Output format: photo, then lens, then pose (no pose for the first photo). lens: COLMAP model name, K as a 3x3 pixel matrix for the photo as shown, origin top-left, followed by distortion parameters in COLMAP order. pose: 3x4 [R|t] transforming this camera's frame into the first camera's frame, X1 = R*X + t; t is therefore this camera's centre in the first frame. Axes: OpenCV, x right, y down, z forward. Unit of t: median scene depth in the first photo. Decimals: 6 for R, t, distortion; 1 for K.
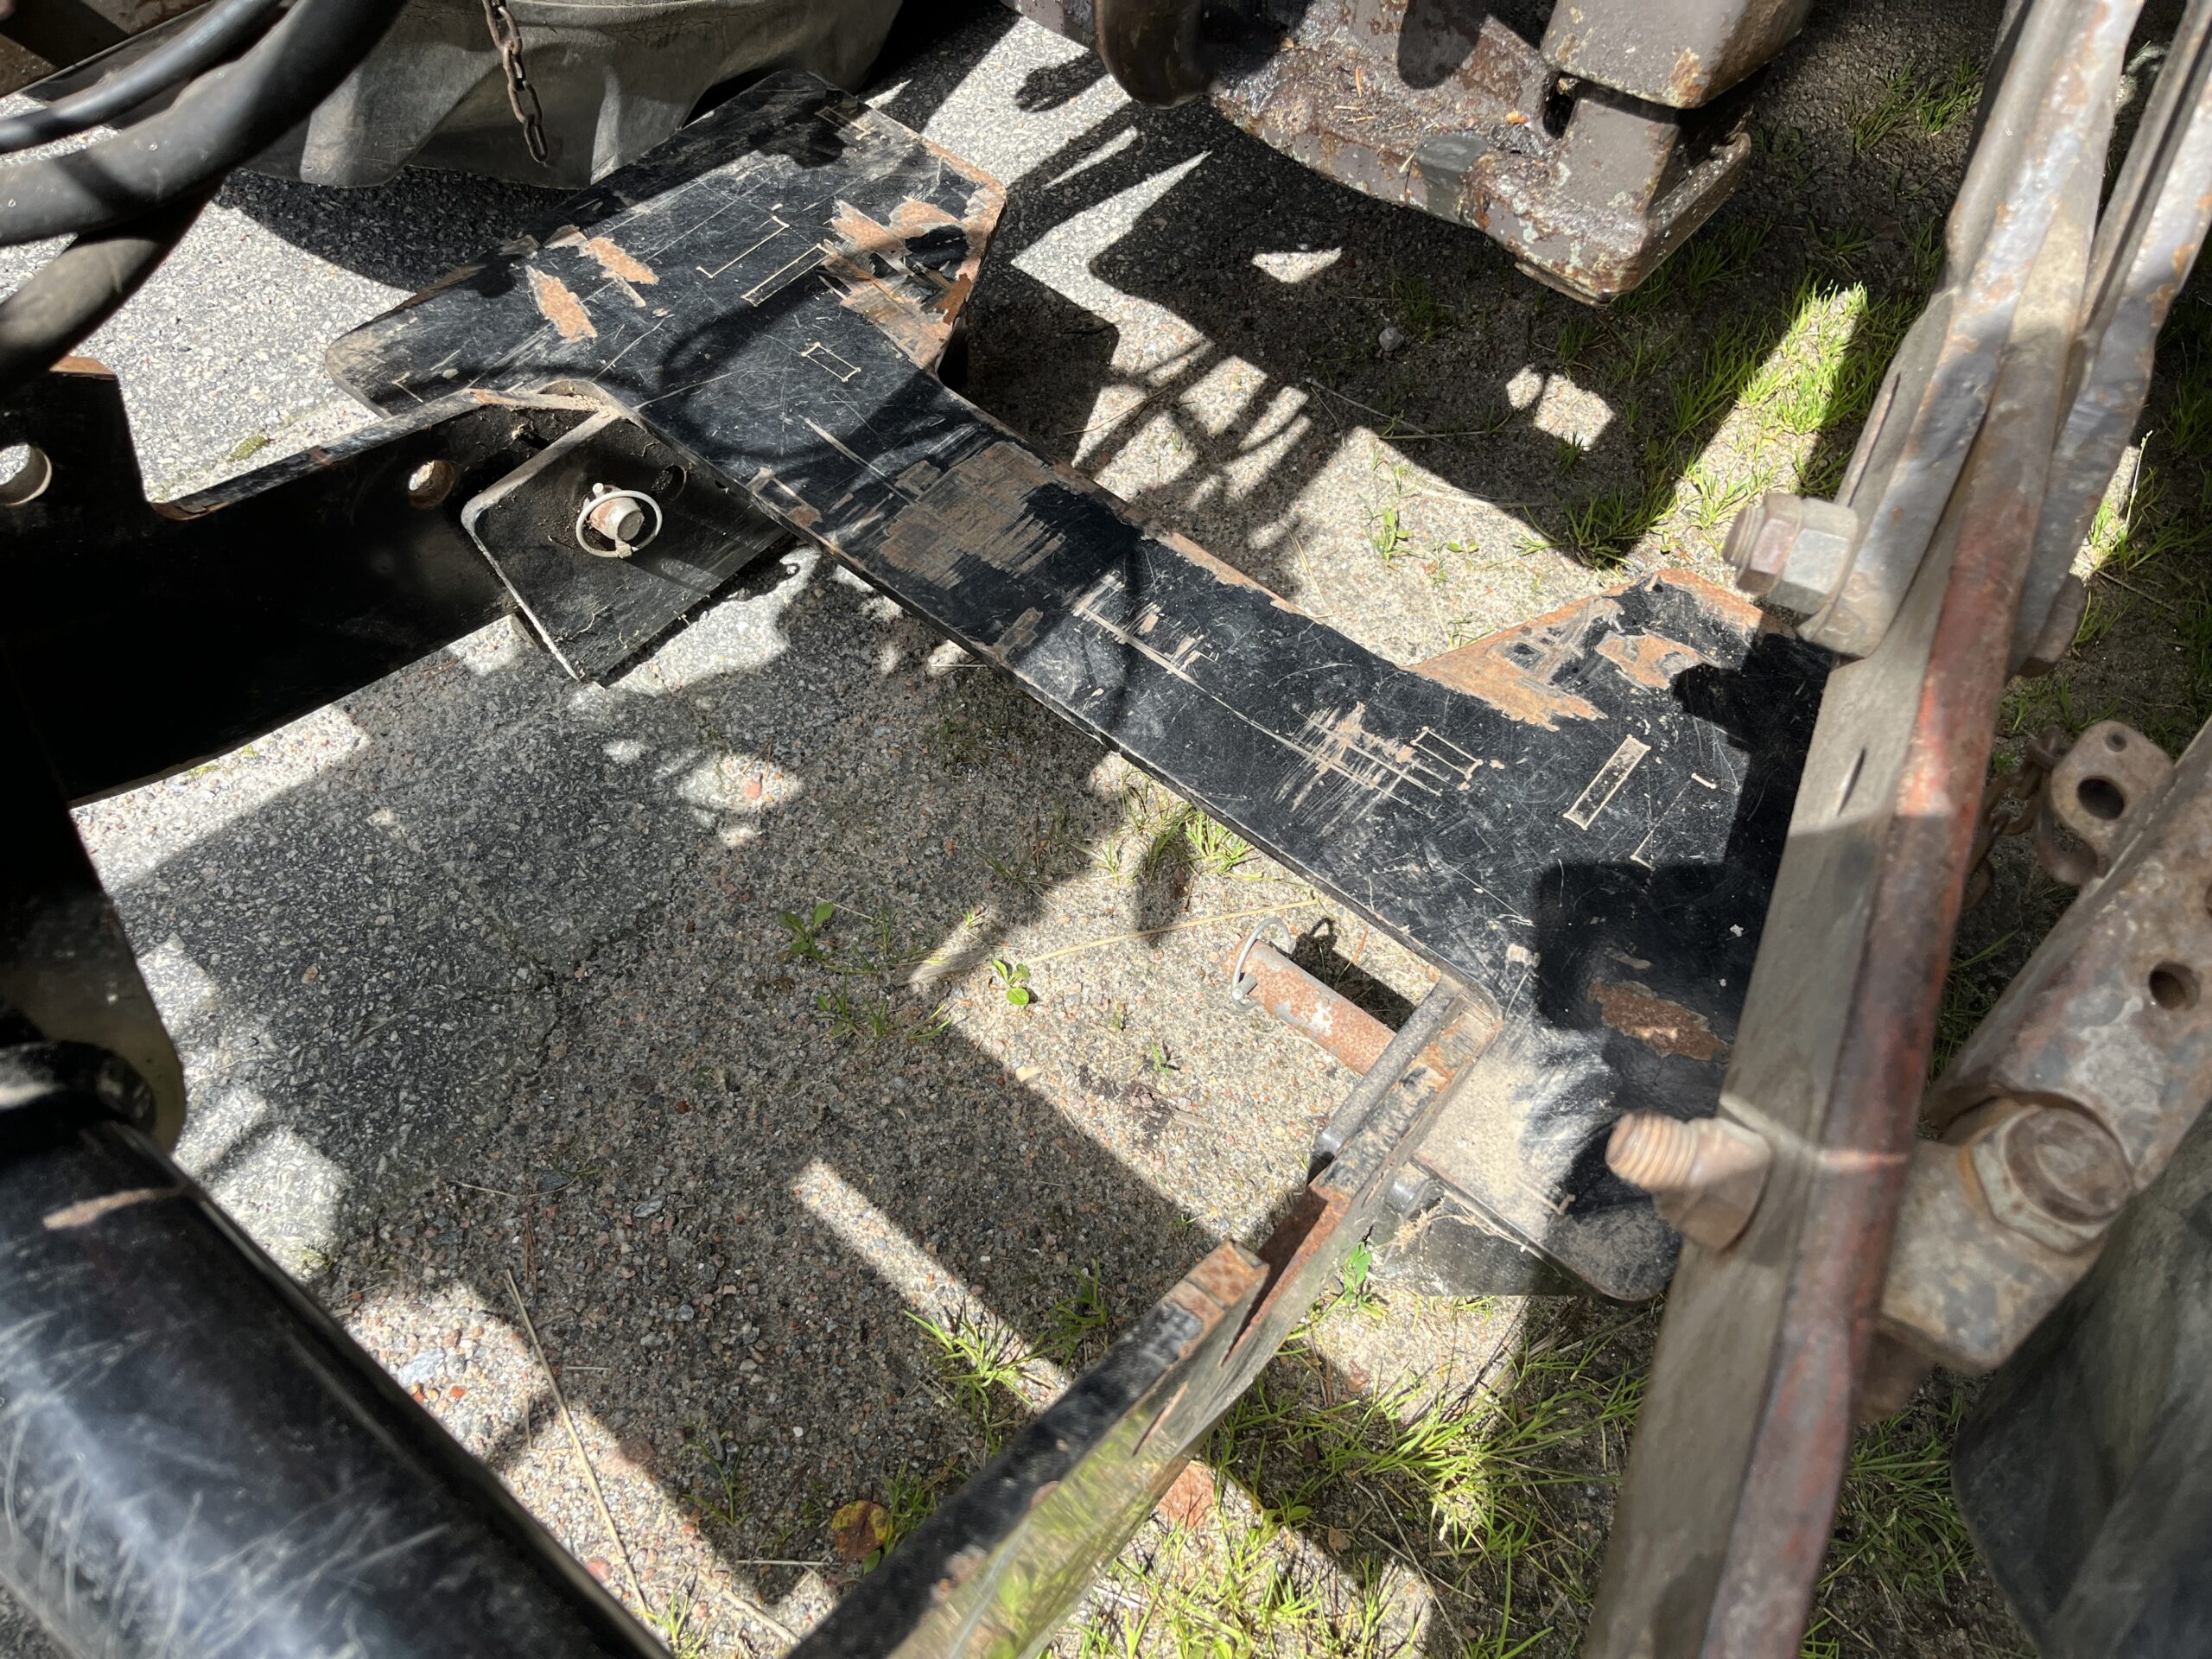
lens RADIAL K [[1694.6, 0, 1120.1], [0, 1694.6, 835.1], [0, 0, 1]] dist [0.098297, -0.149055]
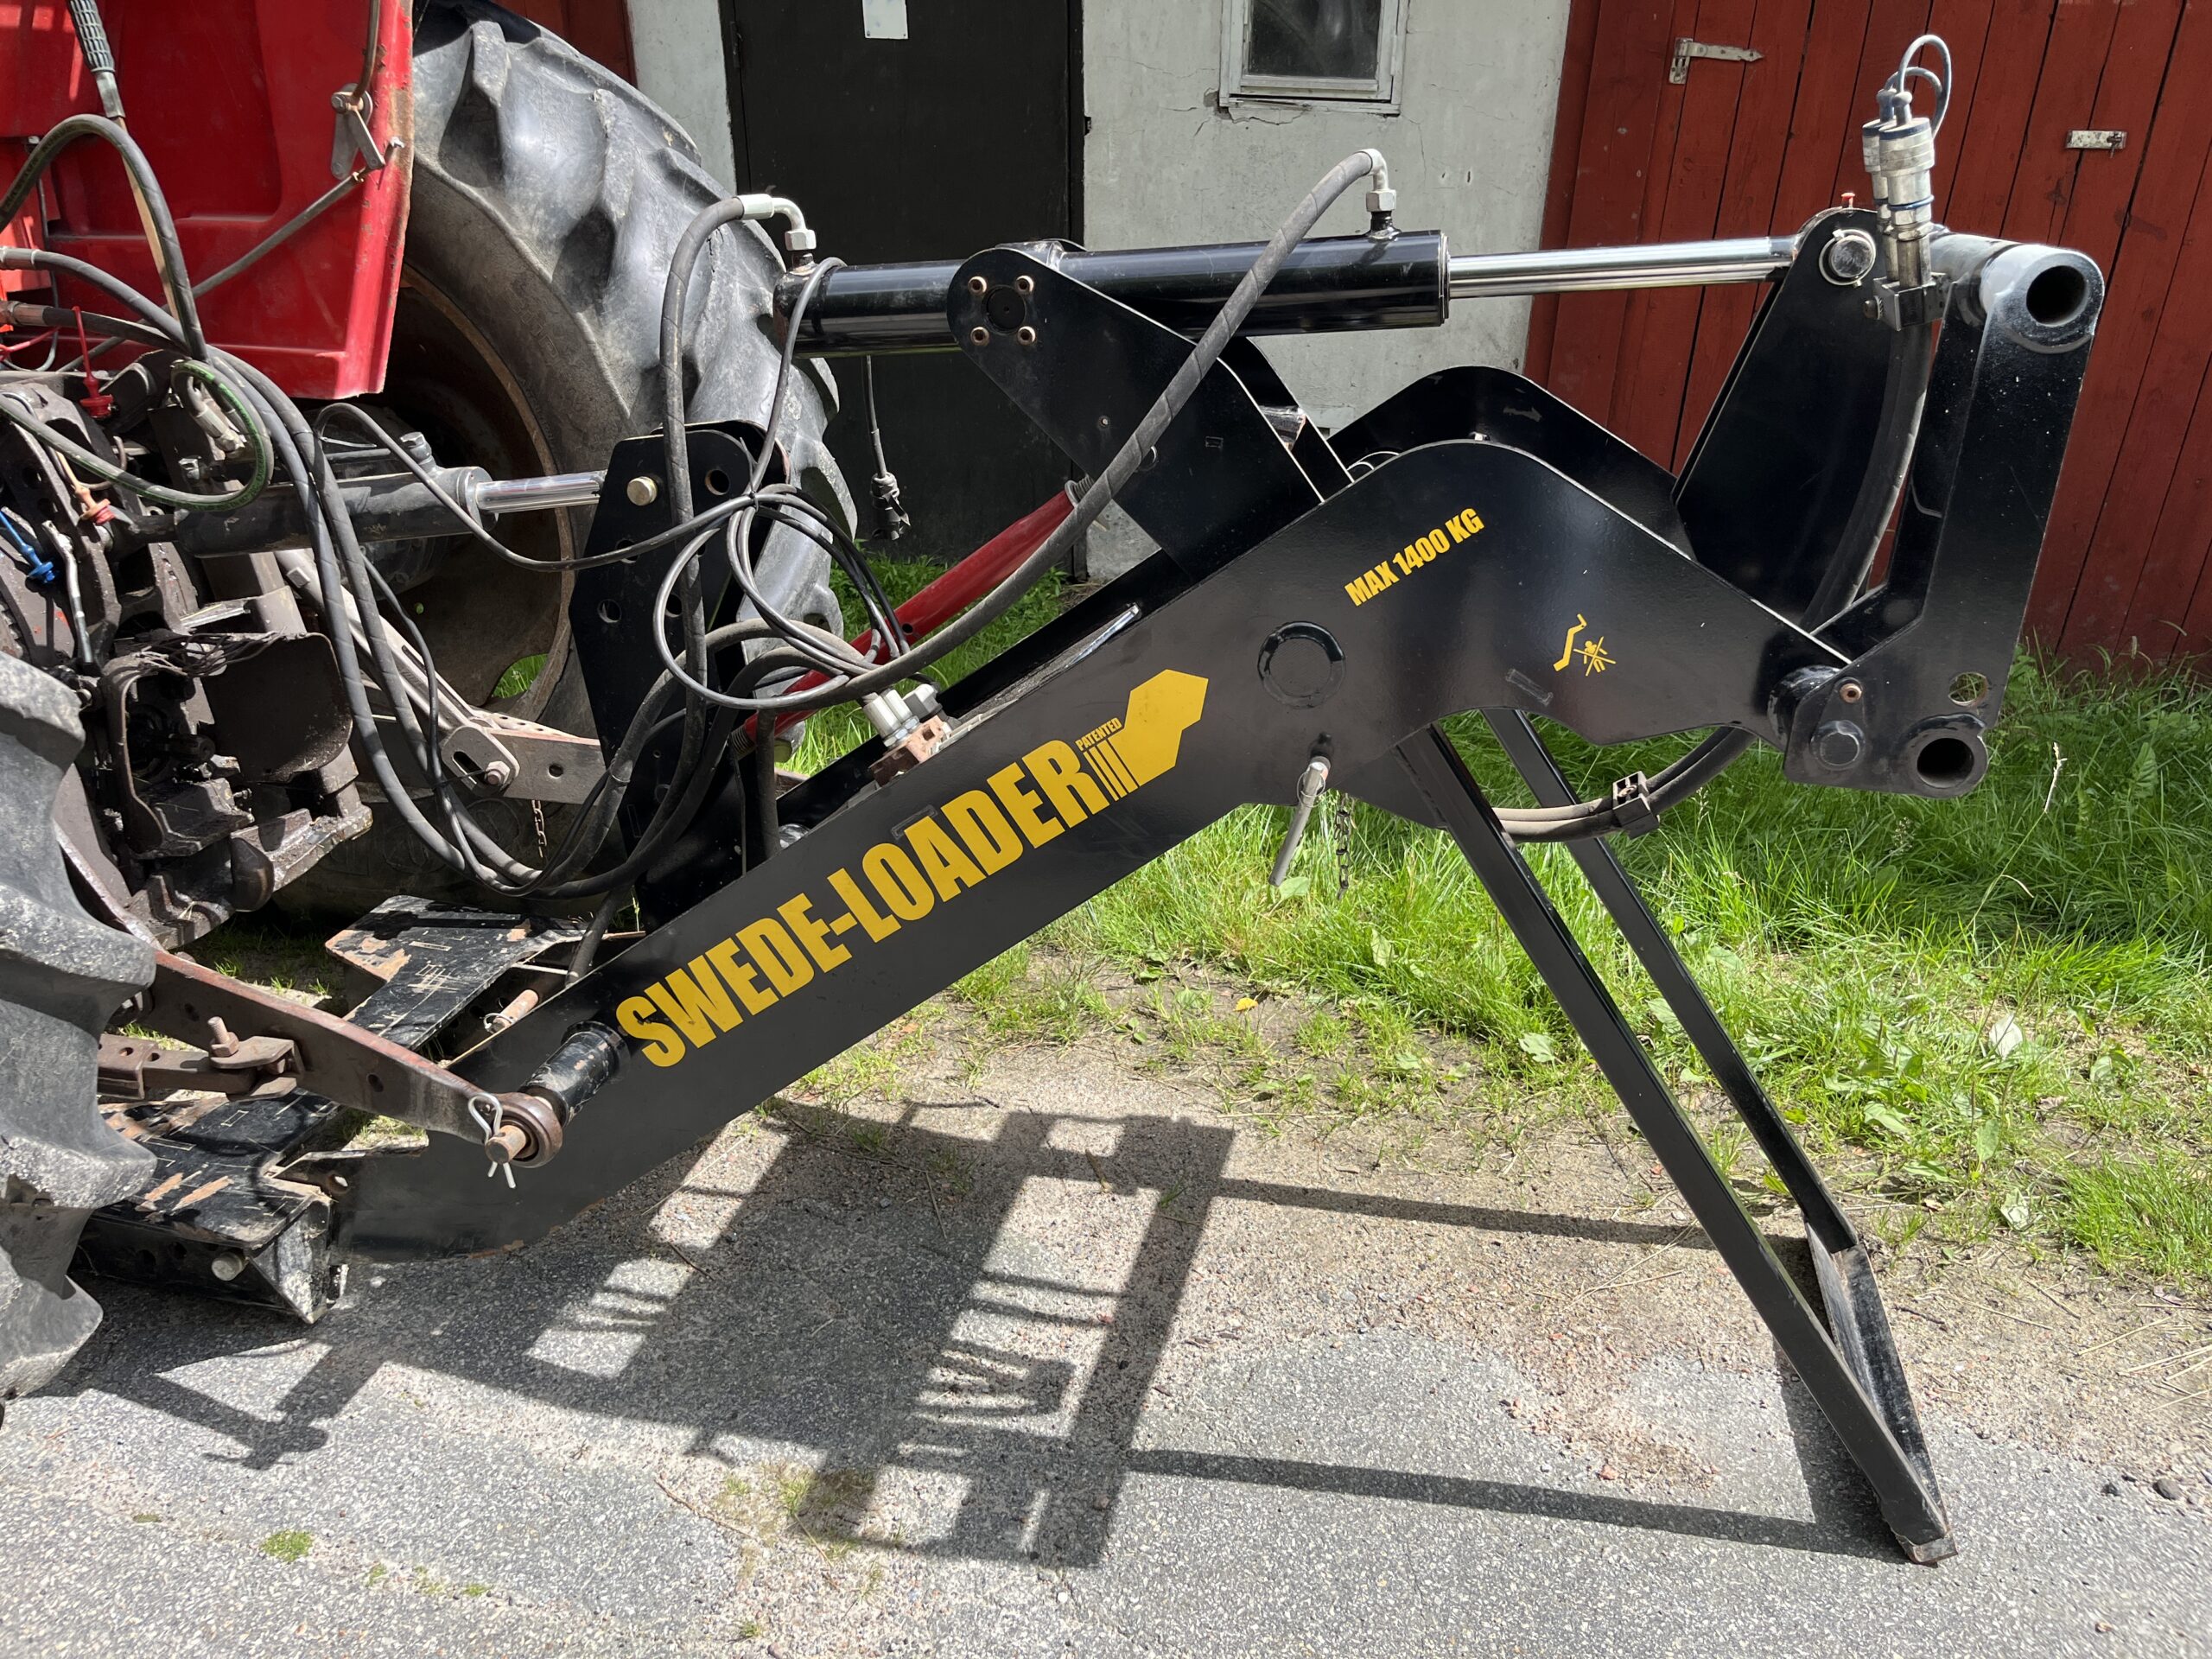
lens RADIAL K [[1702.9, 0, 1118.6], [0, 1702.9, 820.7], [0, 0, 1]] dist [0.081461, -0.095158]
pose [[-0.450478, -0.411113, 0.792499, -2.412183], [0.699792, 0.388627, 0.599383, -1.013664], [-0.554401, 0.824594, 0.112626, -0.216990]]
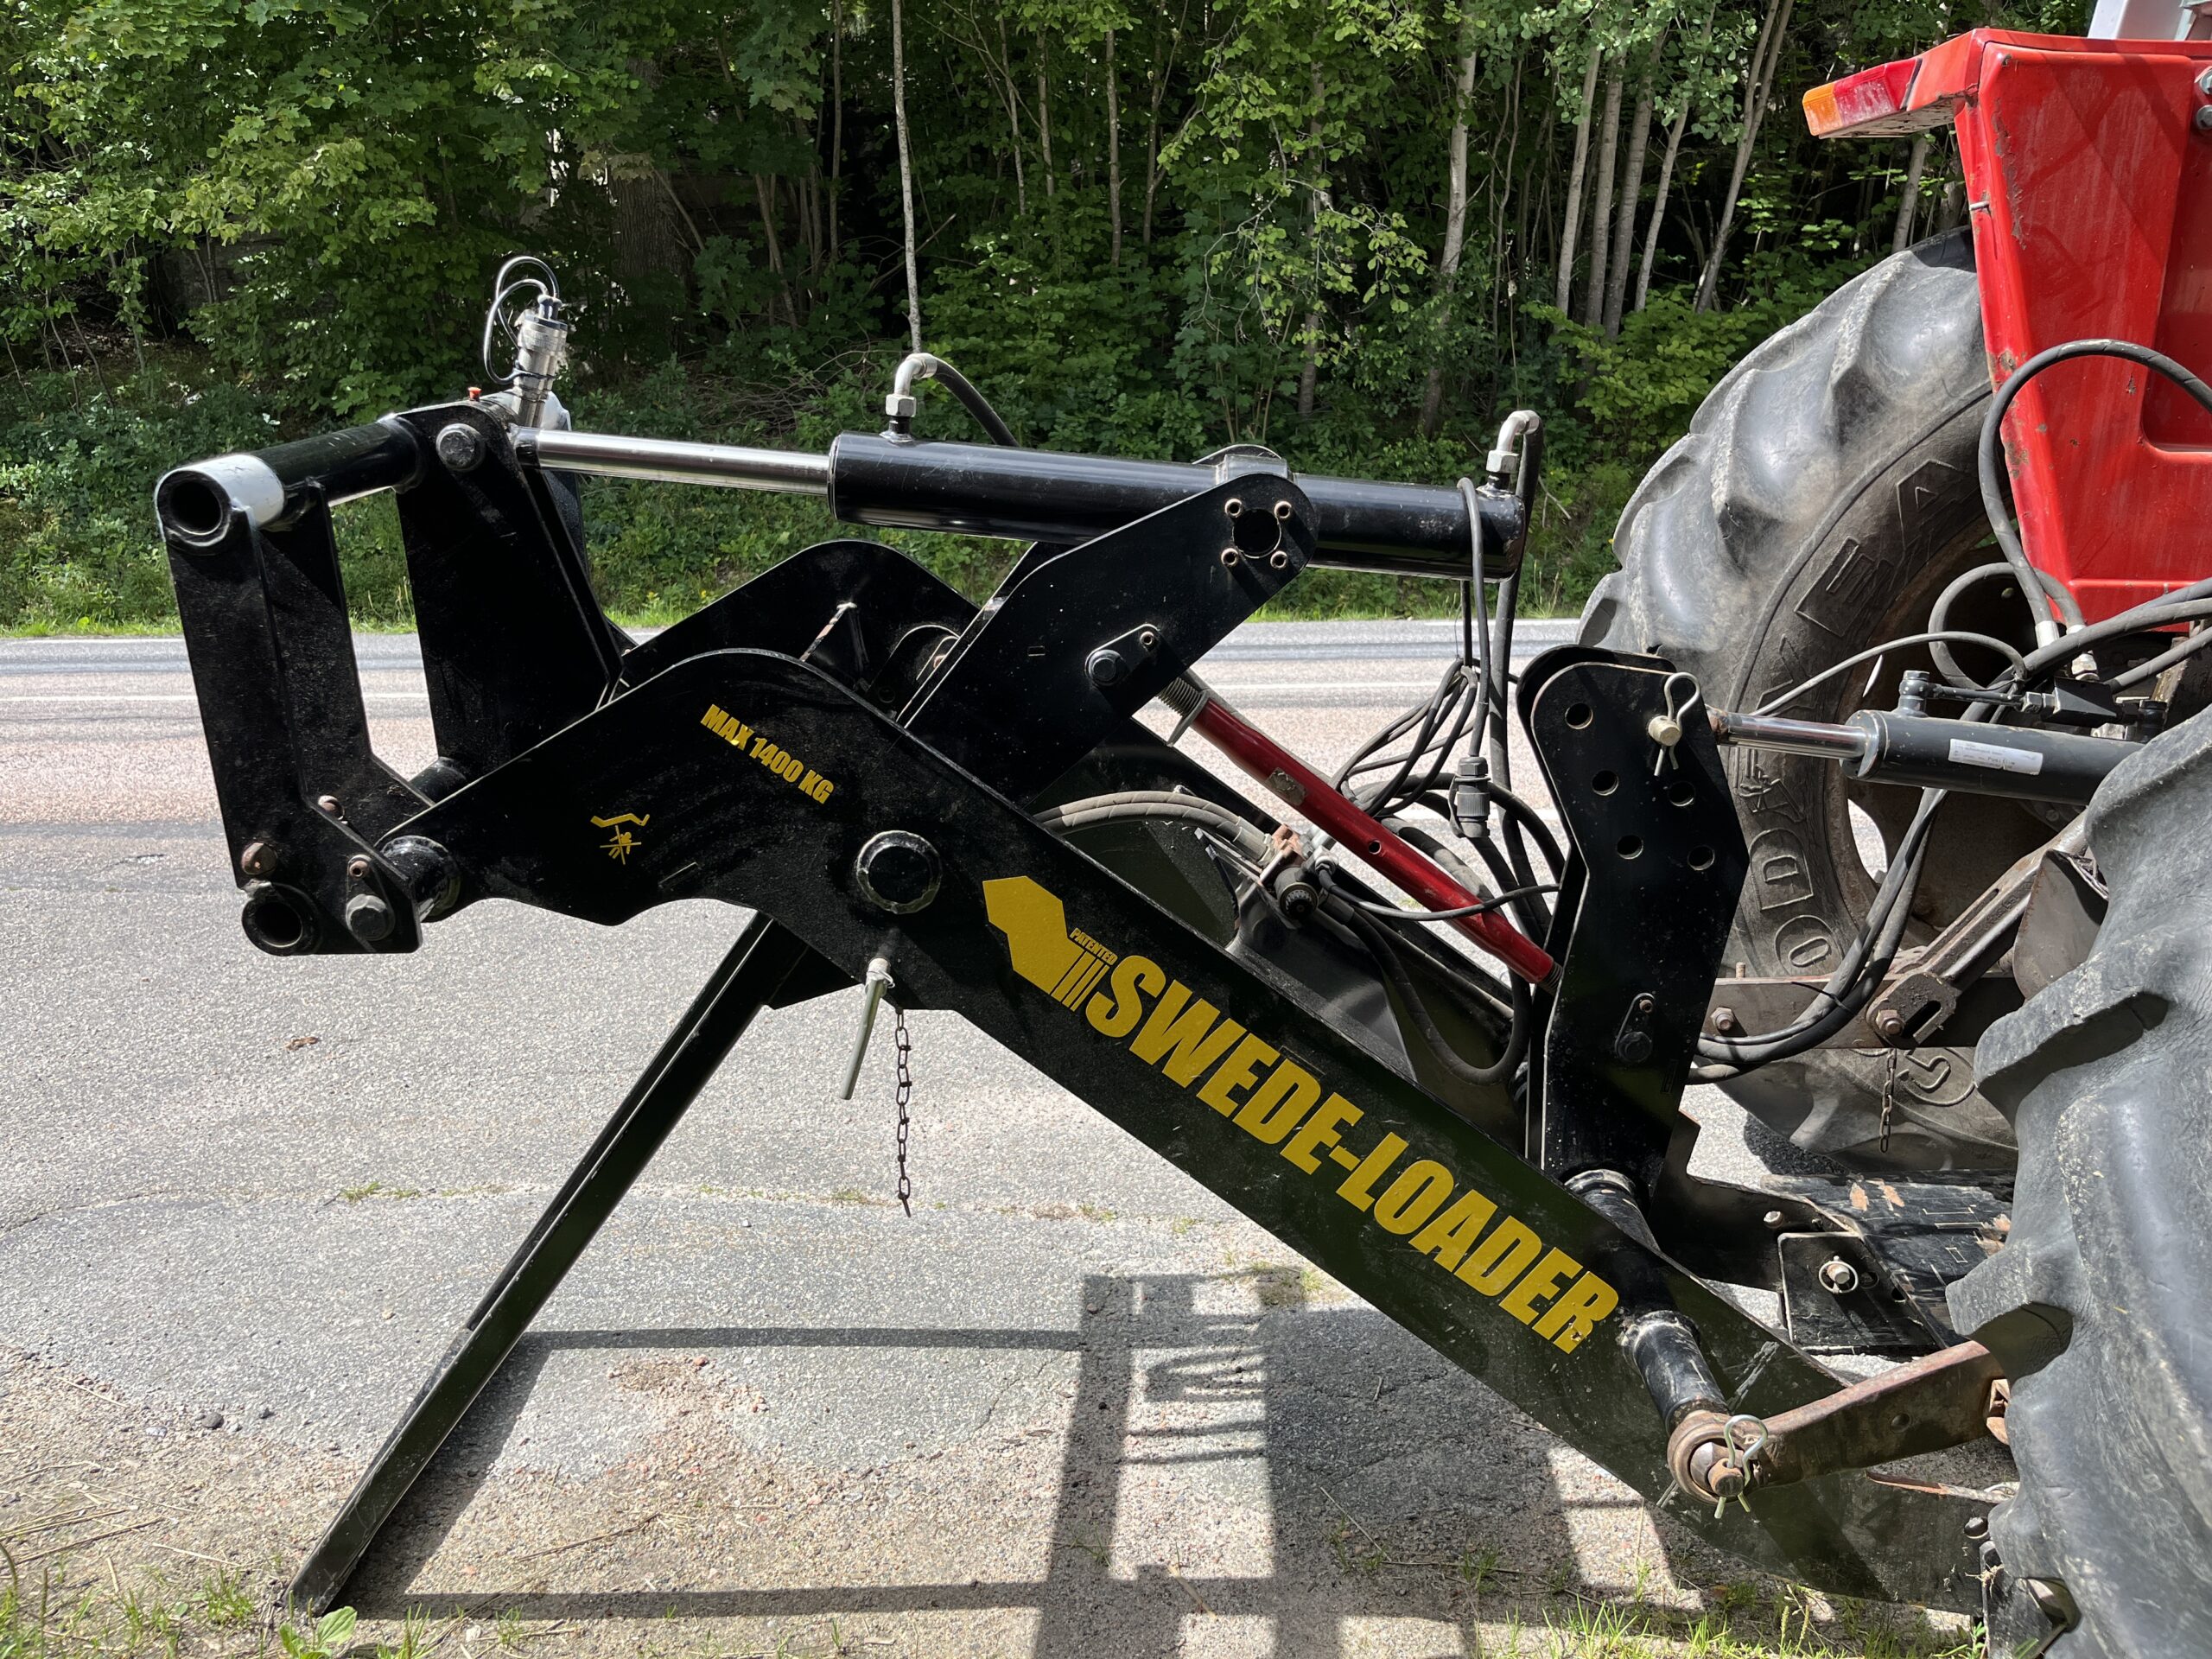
lens RADIAL K [[1681.3, 0, 1100.3], [0, 1681.3, 821.3], [0, 0, 1]] dist [0.062689, -0.094900]
pose [[0.601276, 0.179668, -0.778580, 0.871018], [-0.626352, 0.710993, -0.319643, 0.817134], [0.496135, 0.679859, 0.540039, -1.306247]]
